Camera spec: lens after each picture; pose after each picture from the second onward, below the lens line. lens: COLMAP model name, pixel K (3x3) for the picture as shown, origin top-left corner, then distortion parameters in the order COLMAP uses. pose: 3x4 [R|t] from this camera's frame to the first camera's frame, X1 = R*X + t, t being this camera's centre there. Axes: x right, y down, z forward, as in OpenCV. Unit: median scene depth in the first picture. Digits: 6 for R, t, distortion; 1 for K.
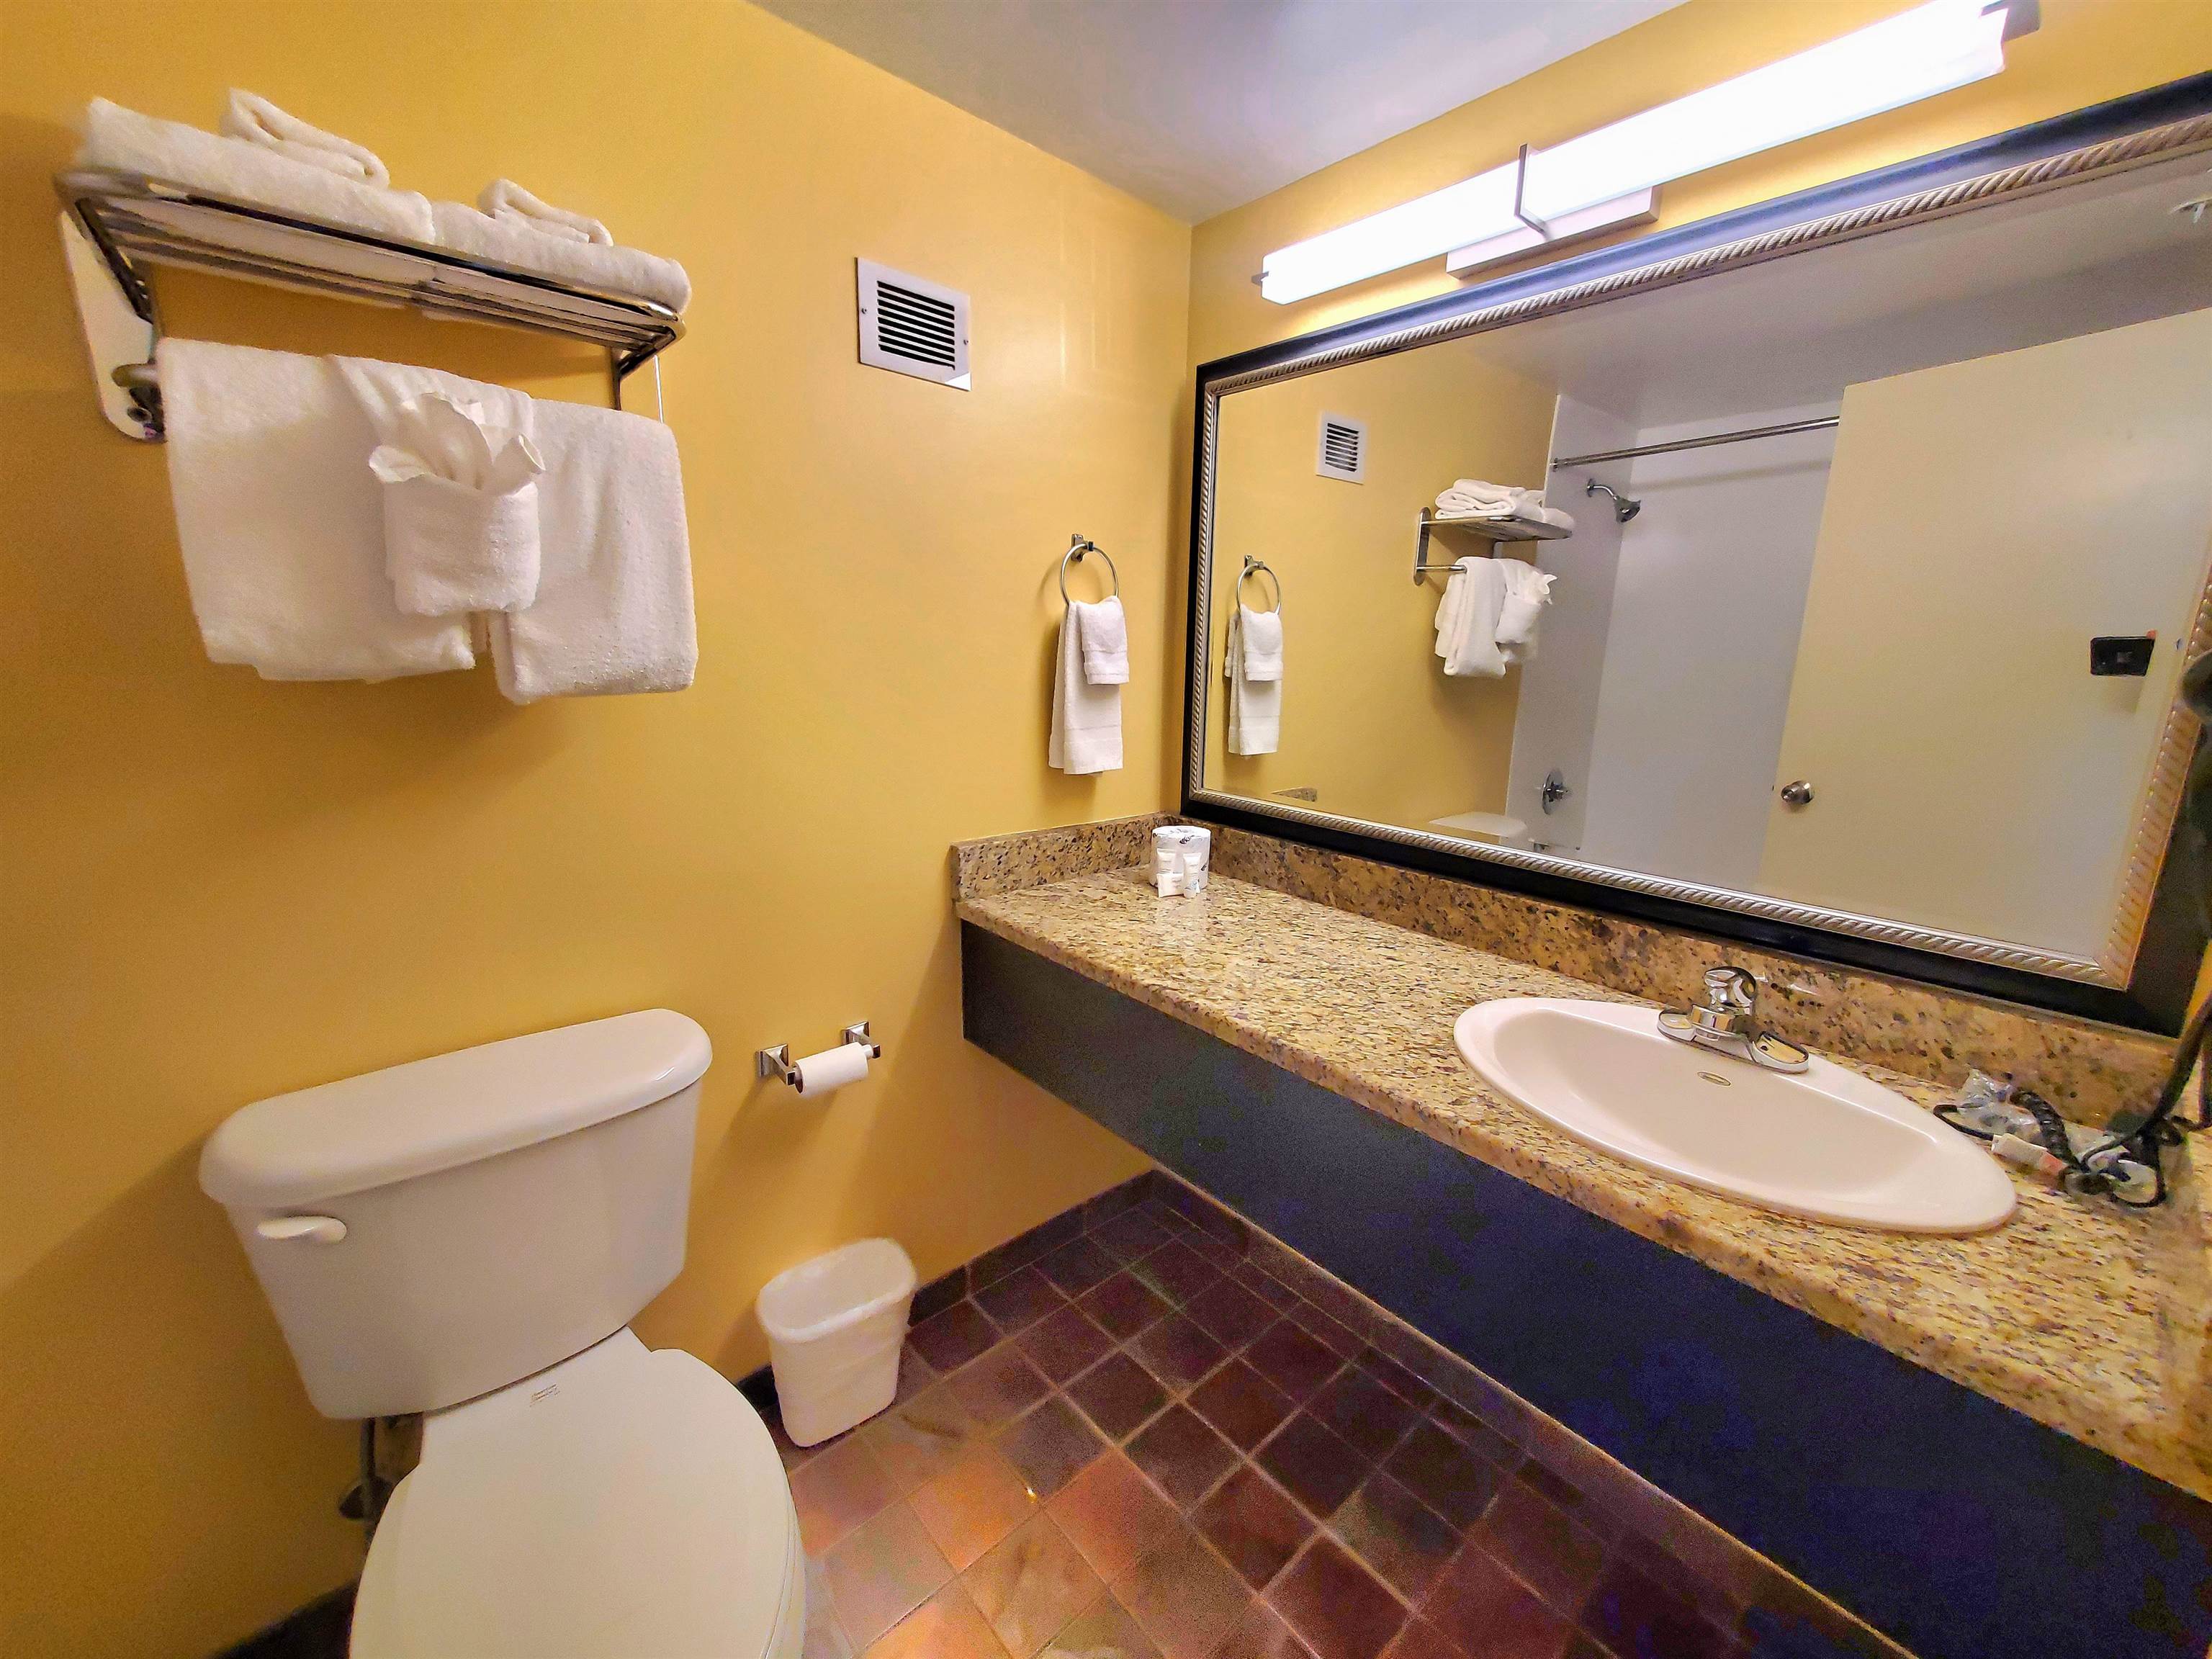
lens RADIAL K [[864.2, 0, 1101.6], [0, 864.2, 821.4], [0, 0, 1]] dist [0.000373, 0.000026]
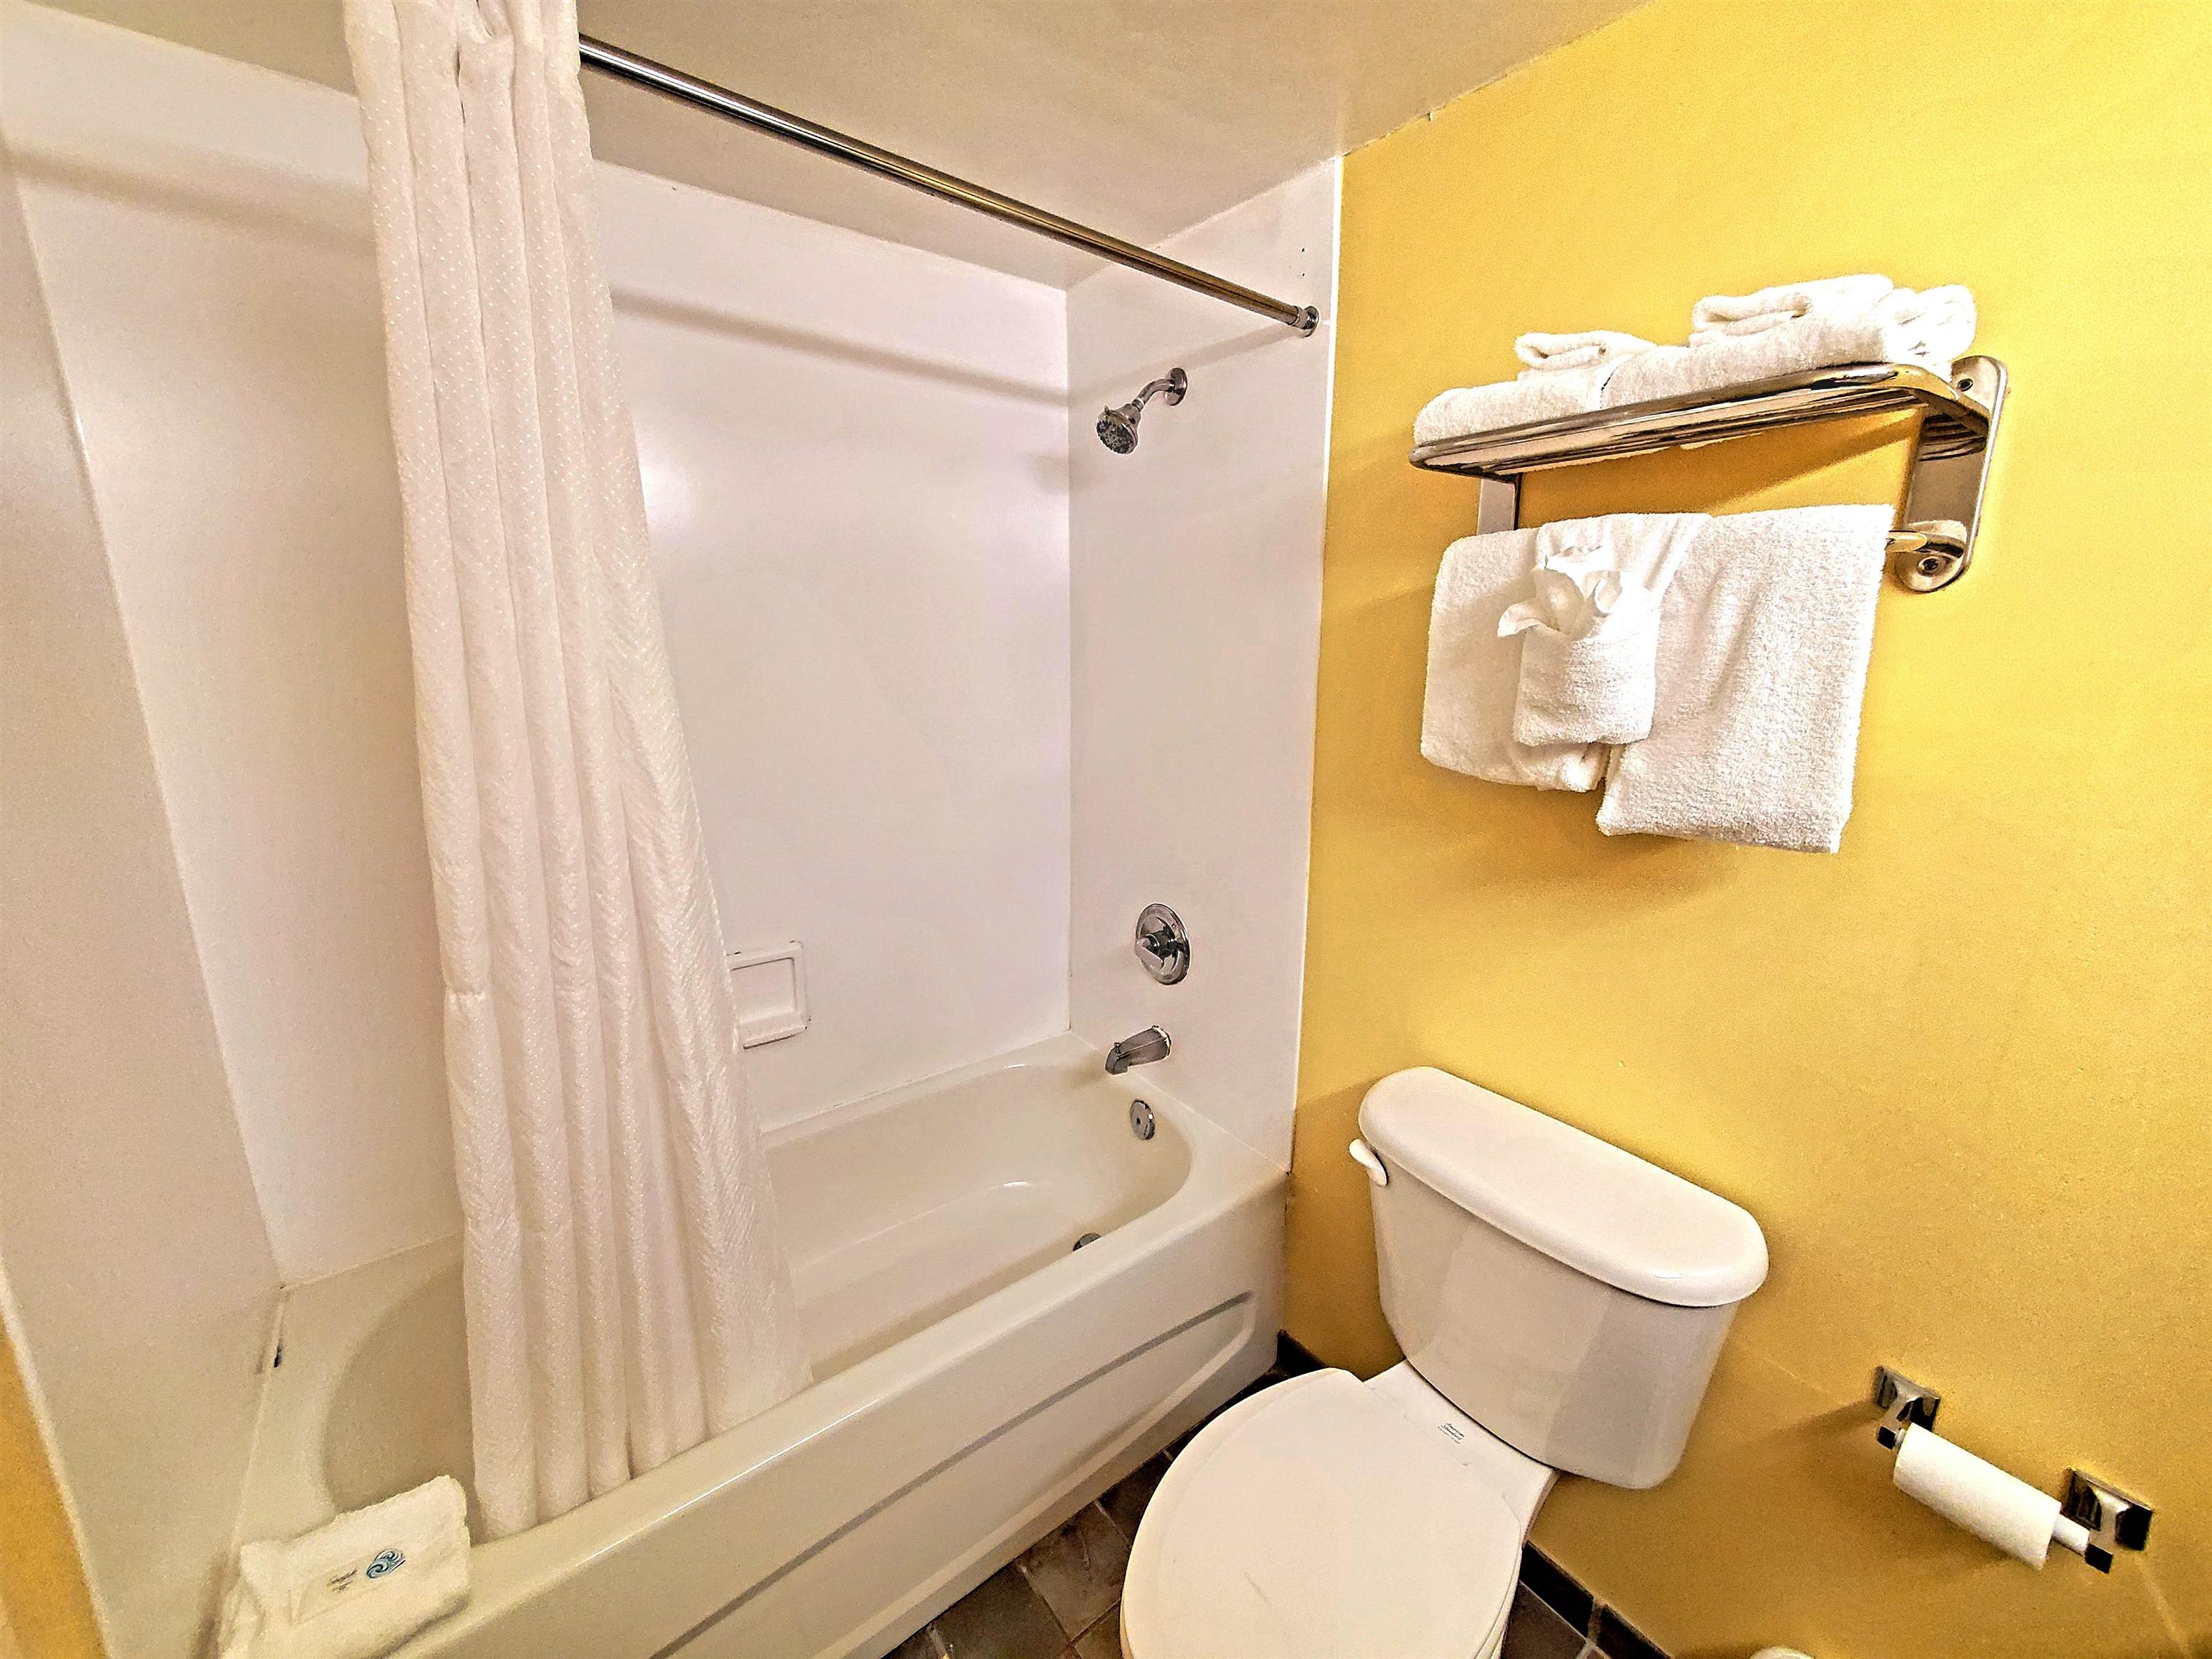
lens RADIAL K [[864.2, 0, 1101.9], [0, 864.2, 832.2], [0, 0, 1]] dist [0.000373, 0.000026]
pose [[-0.068507, 0.201044, -0.977184, 0.373550], [-0.218545, 0.952670, 0.211322, -0.243329], [0.973419, 0.228036, -0.021328, 0.504522]]
